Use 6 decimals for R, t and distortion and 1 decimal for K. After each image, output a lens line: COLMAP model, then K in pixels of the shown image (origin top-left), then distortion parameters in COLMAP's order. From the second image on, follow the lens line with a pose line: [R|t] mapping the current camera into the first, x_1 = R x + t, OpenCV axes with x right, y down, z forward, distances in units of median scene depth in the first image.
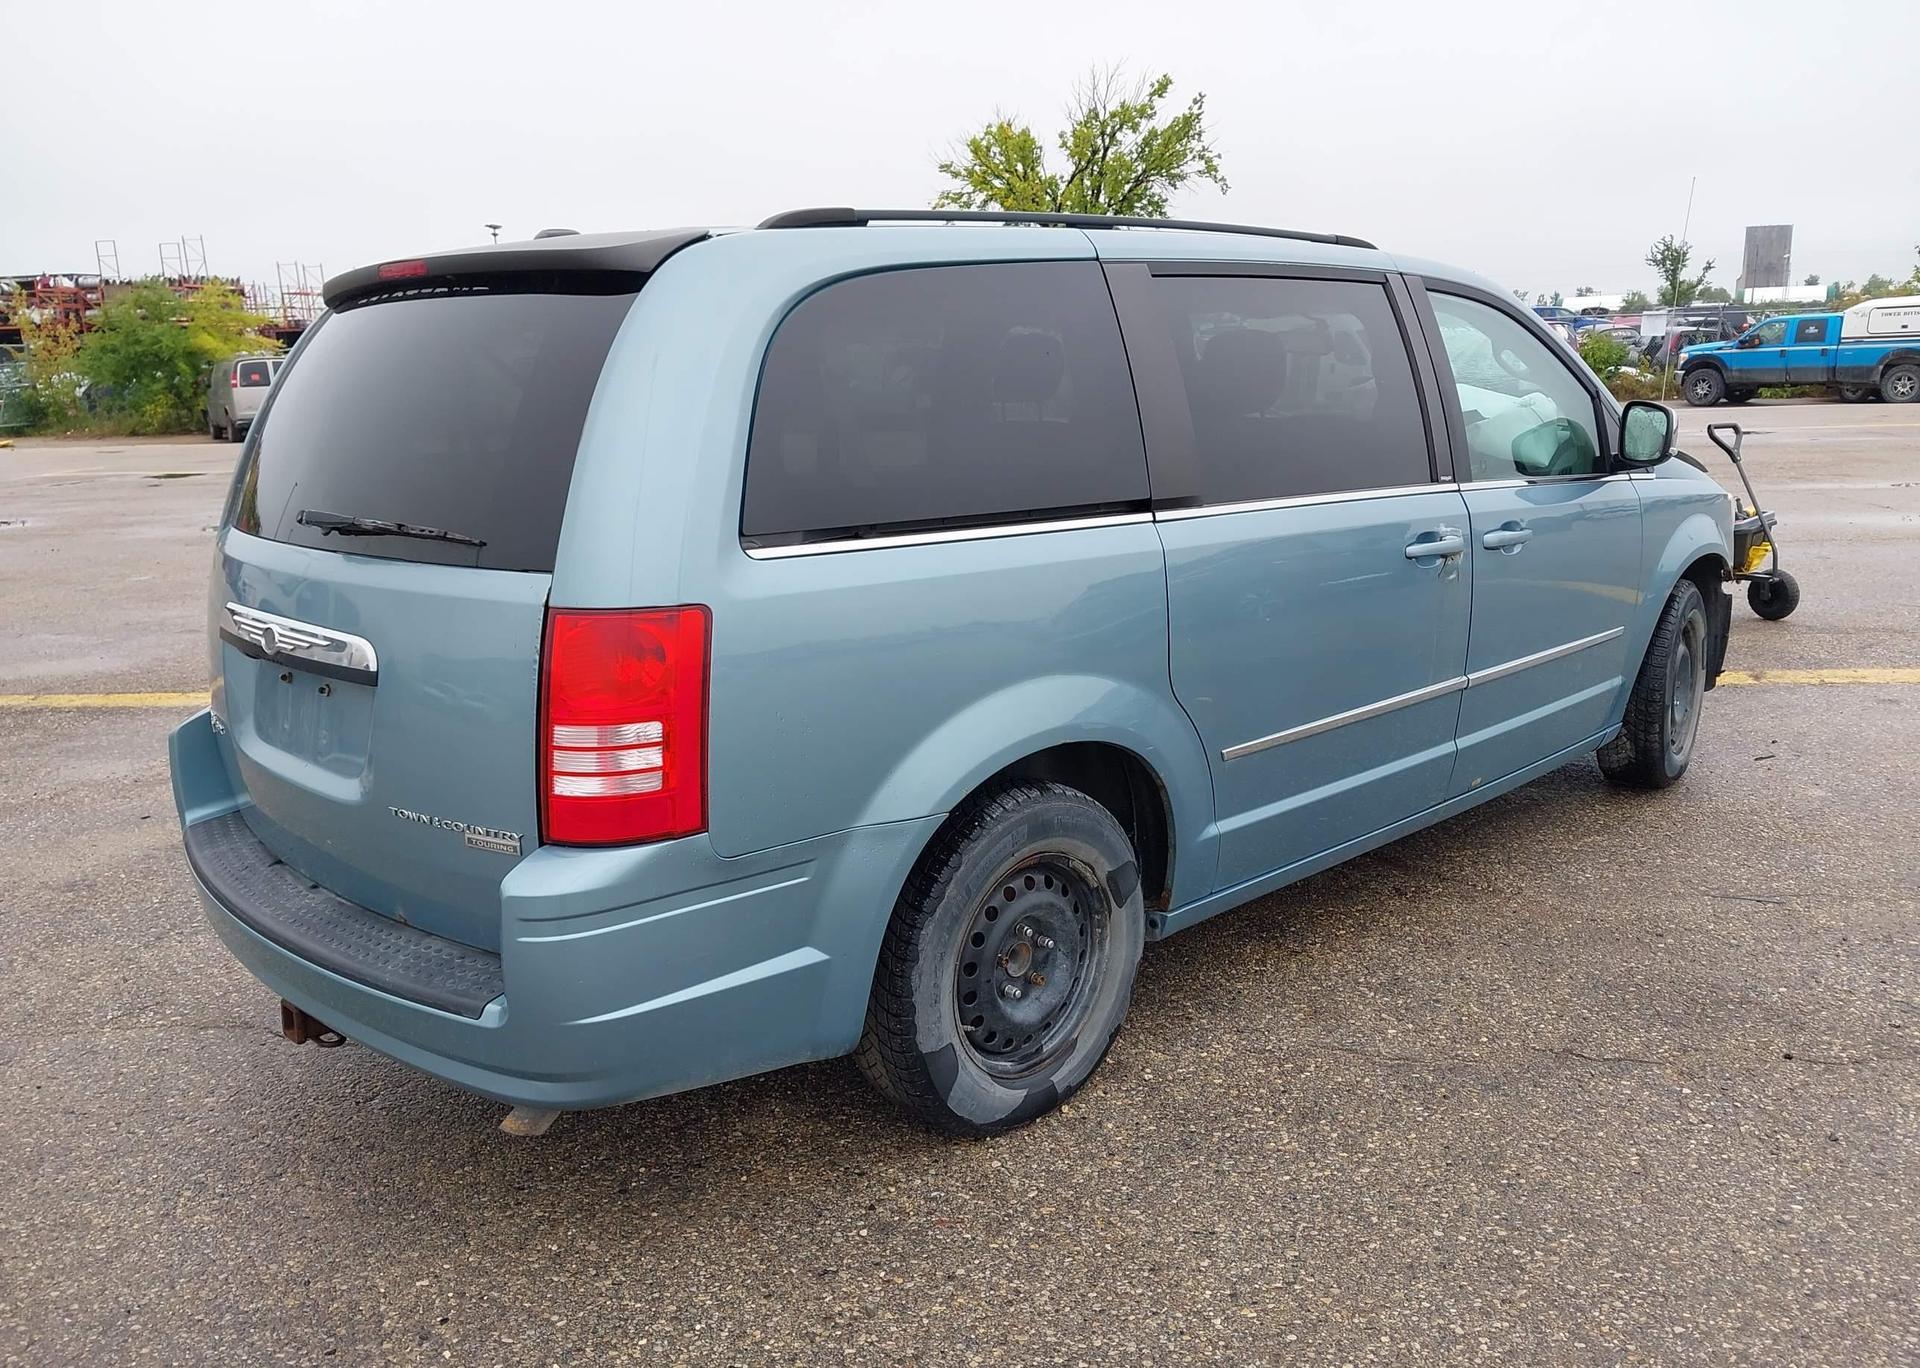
lens RADIAL K [[1528.3, 0, 951.0], [0, 1528.3, 675.9], [0, 0, 1]] dist [0.063369, -0.100784]
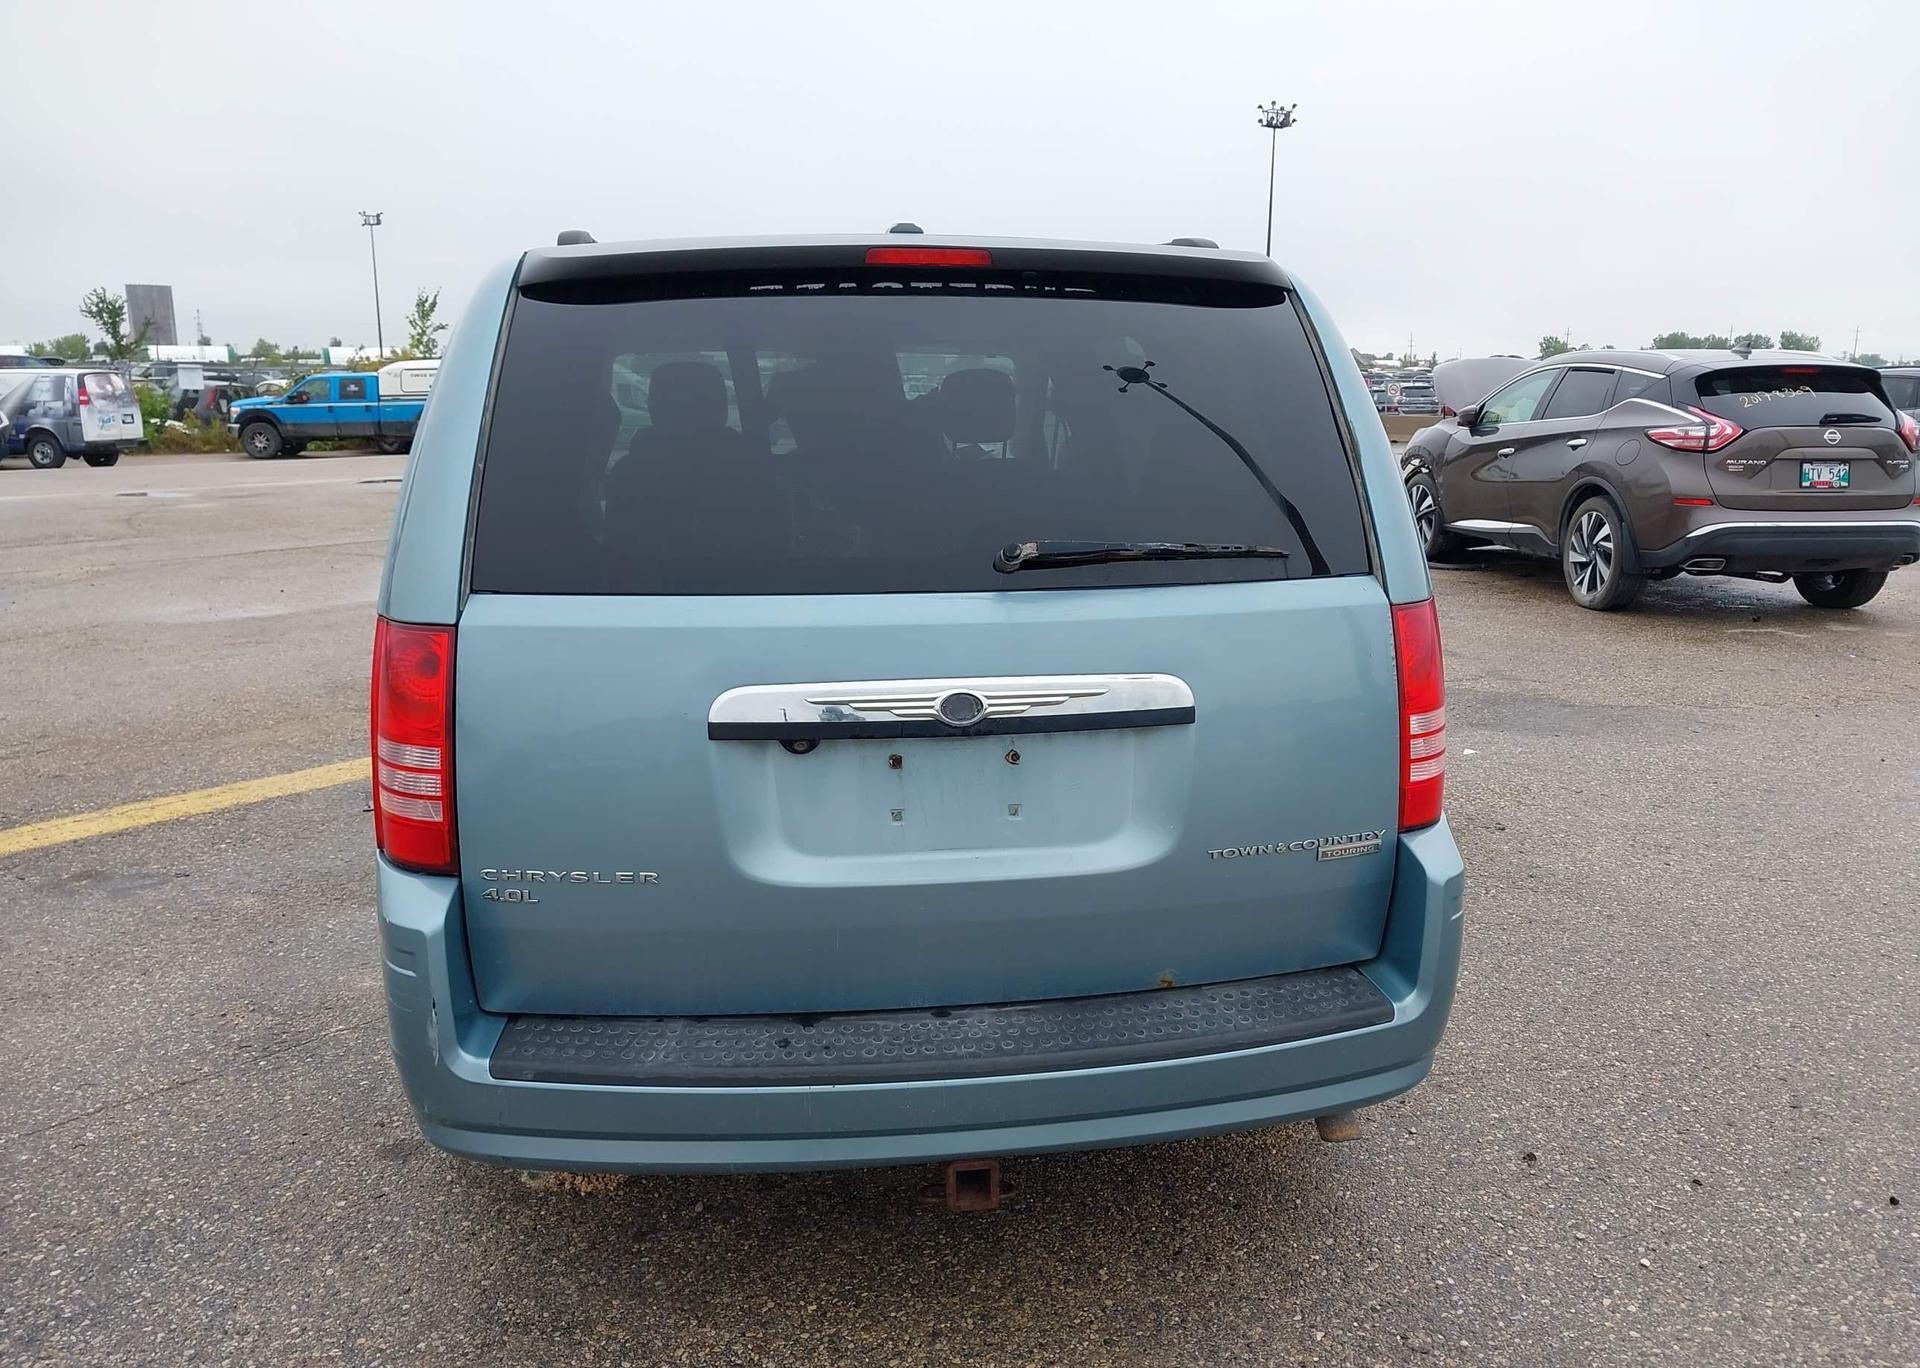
lens RADIAL K [[1528.3, 0, 951.0], [0, 1528.3, 675.9], [0, 0, 1]] dist [0.063369, -0.100784]
pose [[0.567331, -0.125219, 0.813914, -0.577988], [0.154444, 0.987012, 0.044196, -0.040242], [-0.808877, 0.100630, 0.579302, 0.287822]]
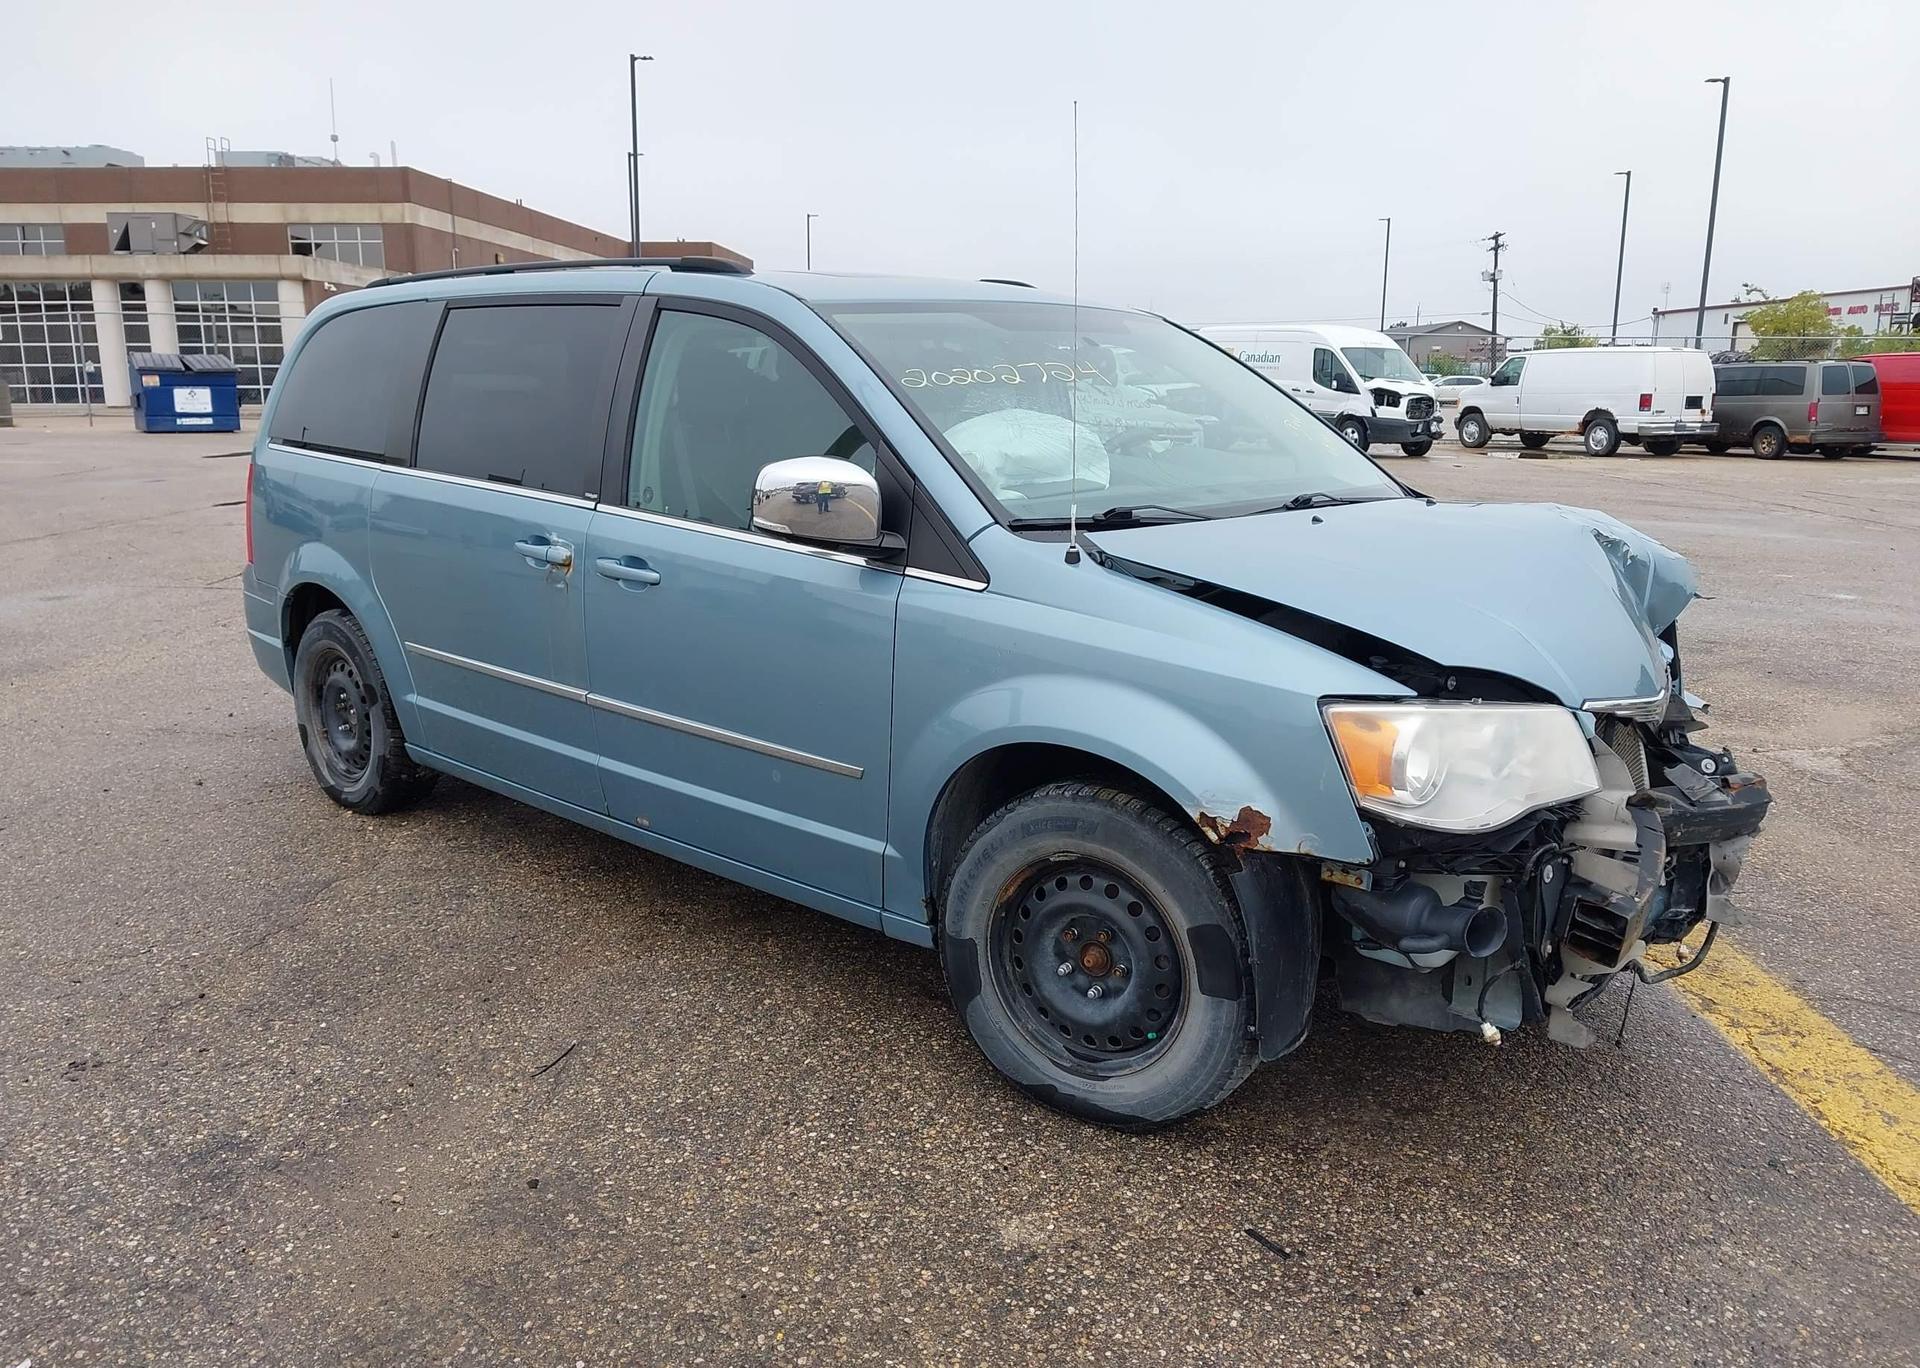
lens RADIAL K [[1528.3, 0, 951.0], [0, 1528.3, 675.9], [0, 0, 1]] dist [0.063369, -0.100784]
pose [[0.041732, 0.224529, -0.973573, 0.972466], [-0.217456, 0.953104, 0.210487, -0.202127], [0.975177, 0.202926, 0.088600, 0.836270]]
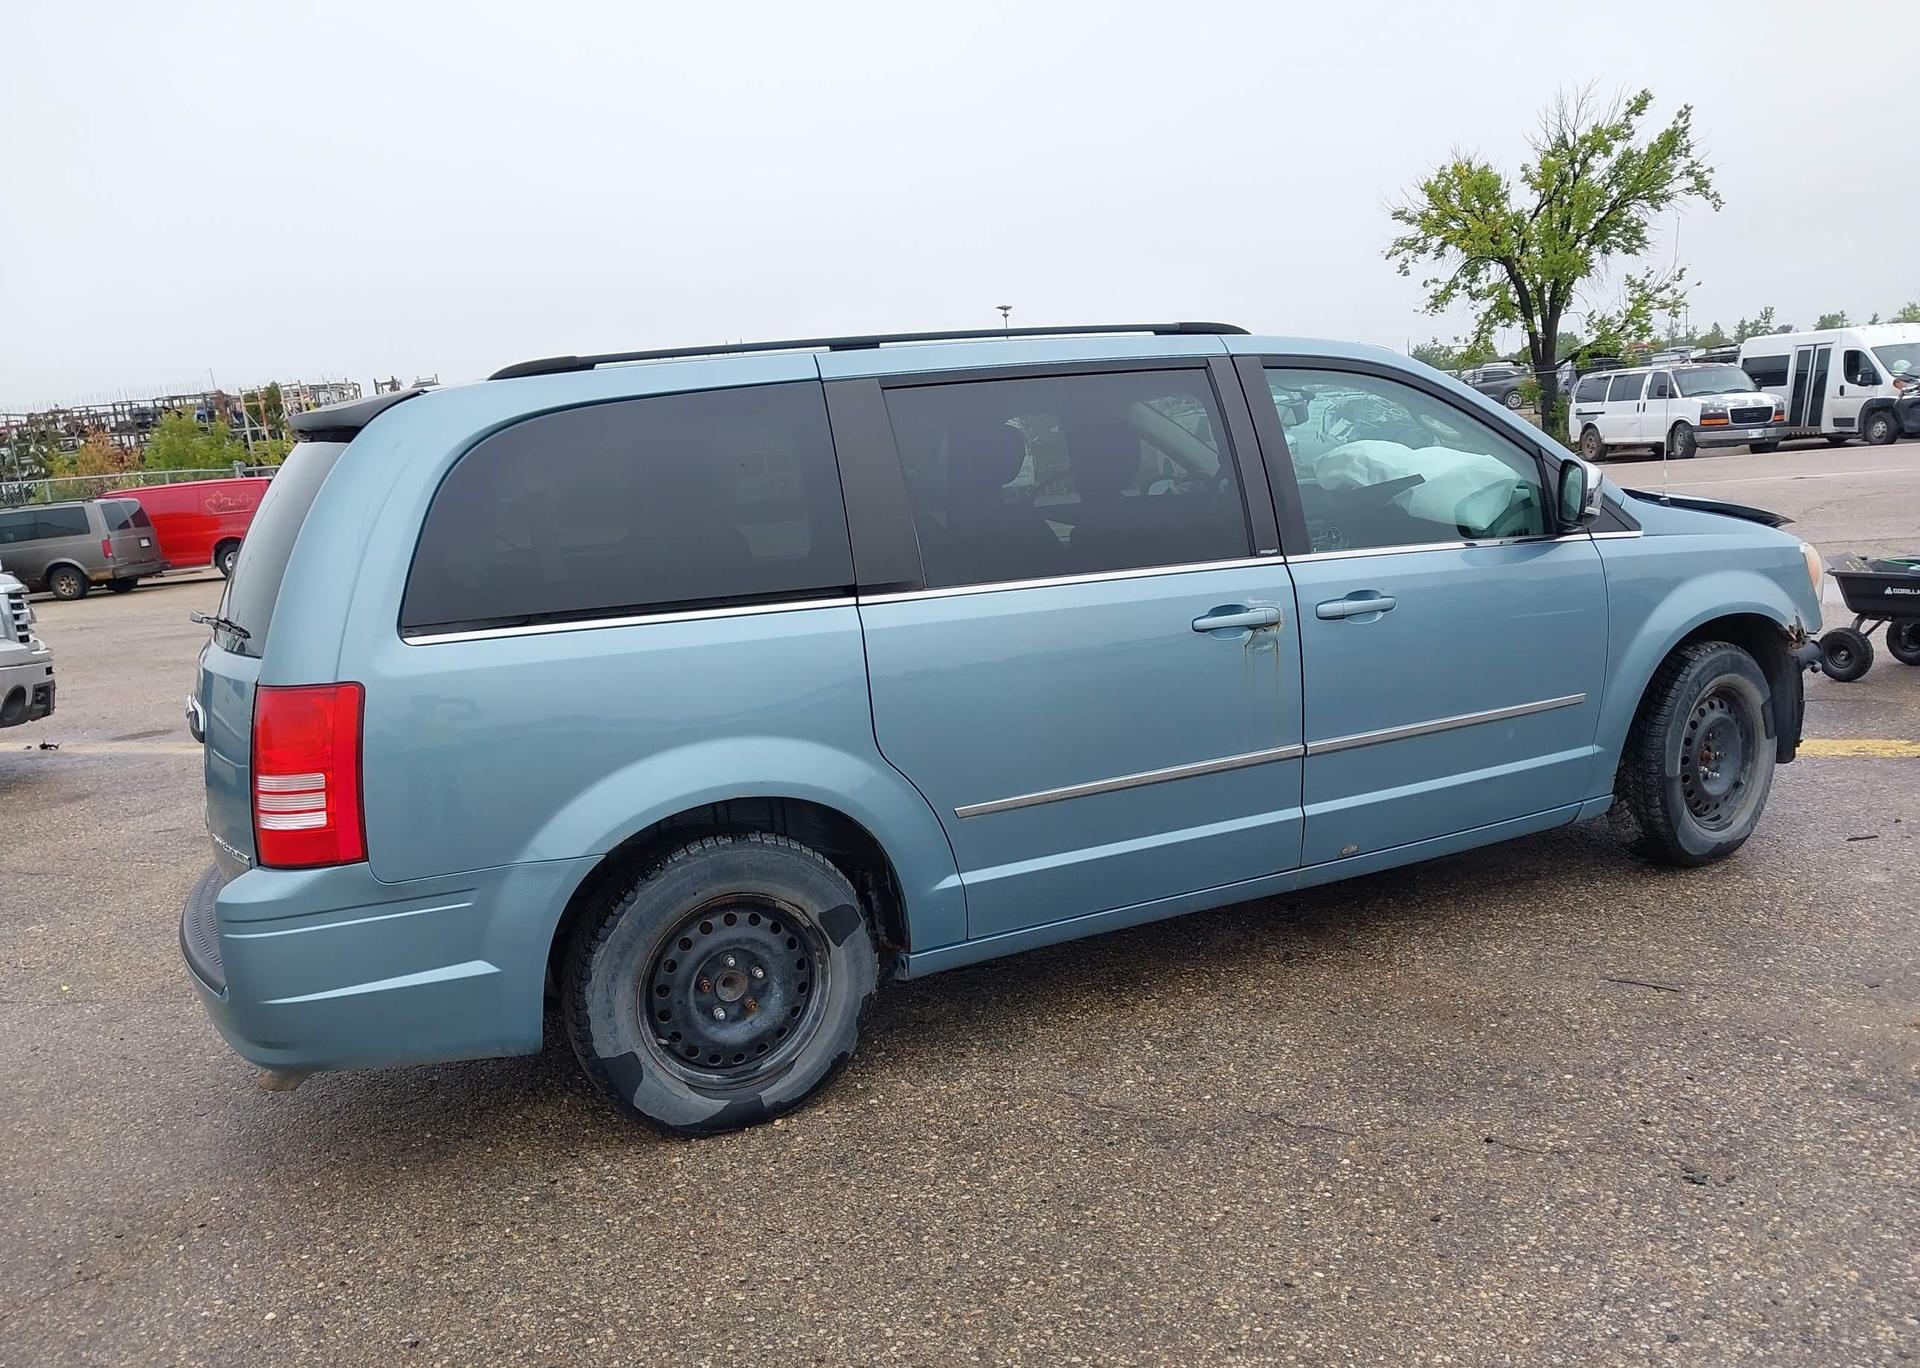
lens RADIAL K [[1520.3, 0, 960.0], [0, 1520.3, 684.0], [0, 0, 1]] dist [0.096833, -0.107801]
pose [[0.947435, -0.002140, -0.319941, 0.324316], [-0.008409, 0.999466, -0.031589, -0.004053], [0.319838, 0.032620, 0.946911, -0.023044]]
